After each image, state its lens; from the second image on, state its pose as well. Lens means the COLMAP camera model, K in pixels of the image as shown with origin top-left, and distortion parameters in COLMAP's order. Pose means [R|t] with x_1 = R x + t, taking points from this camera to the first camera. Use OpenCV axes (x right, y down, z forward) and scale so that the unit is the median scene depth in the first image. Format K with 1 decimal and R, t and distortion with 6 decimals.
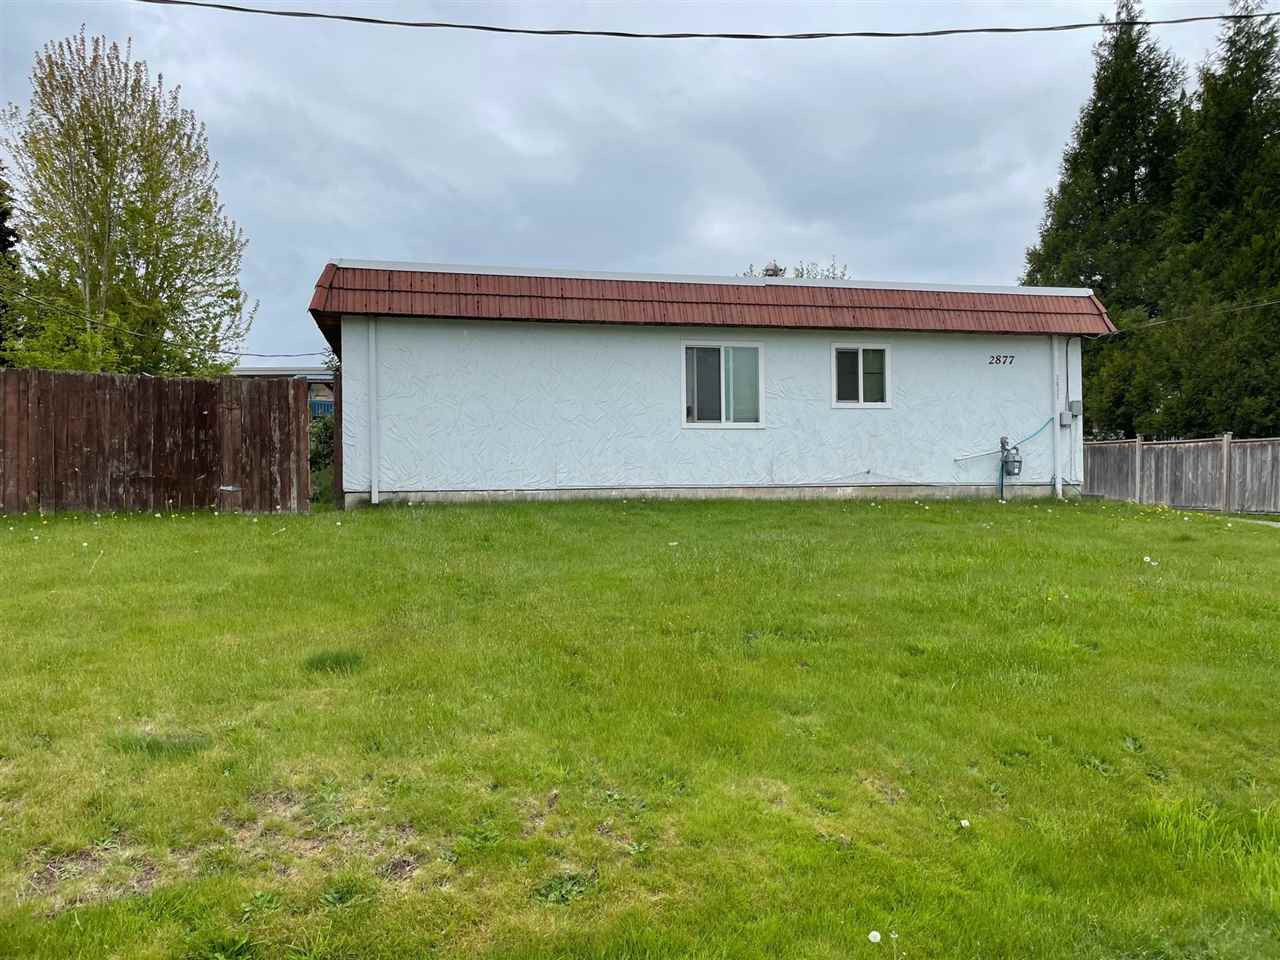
lens RADIAL K [[993.2, 0, 647.5], [0, 993.2, 472.0], [0, 0, 1]] dist [0.118064, -0.188904]
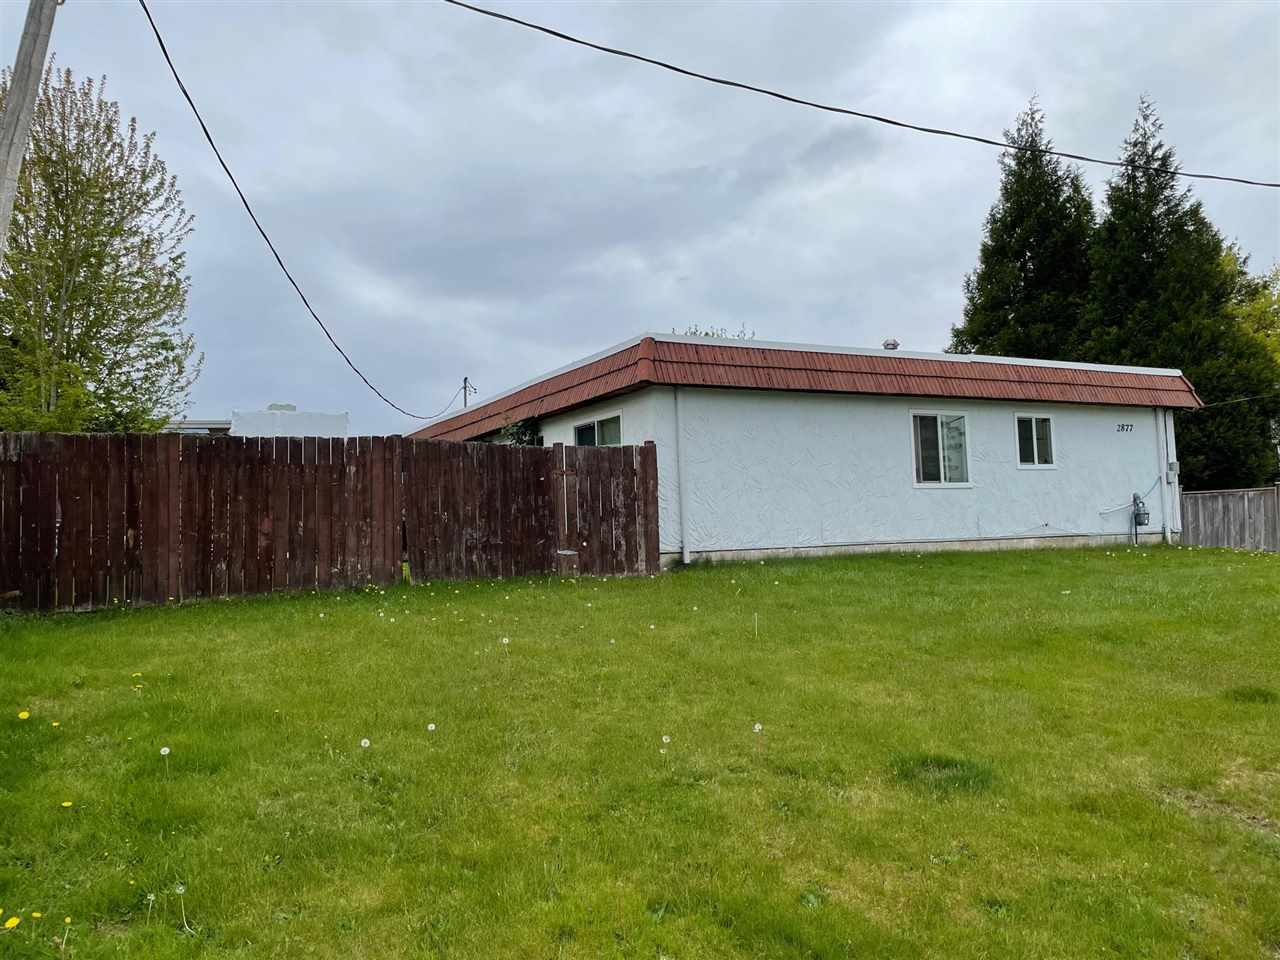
lens RADIAL K [[998.1, 0, 638.7], [0, 998.1, 452.1], [0, 0, 1]] dist [0.085598, -0.187026]
pose [[0.971064, -0.002179, 0.238810, -0.517857], [0.019676, 0.997289, -0.070908, -0.010743], [-0.238008, 0.073555, 0.968474, -0.010970]]
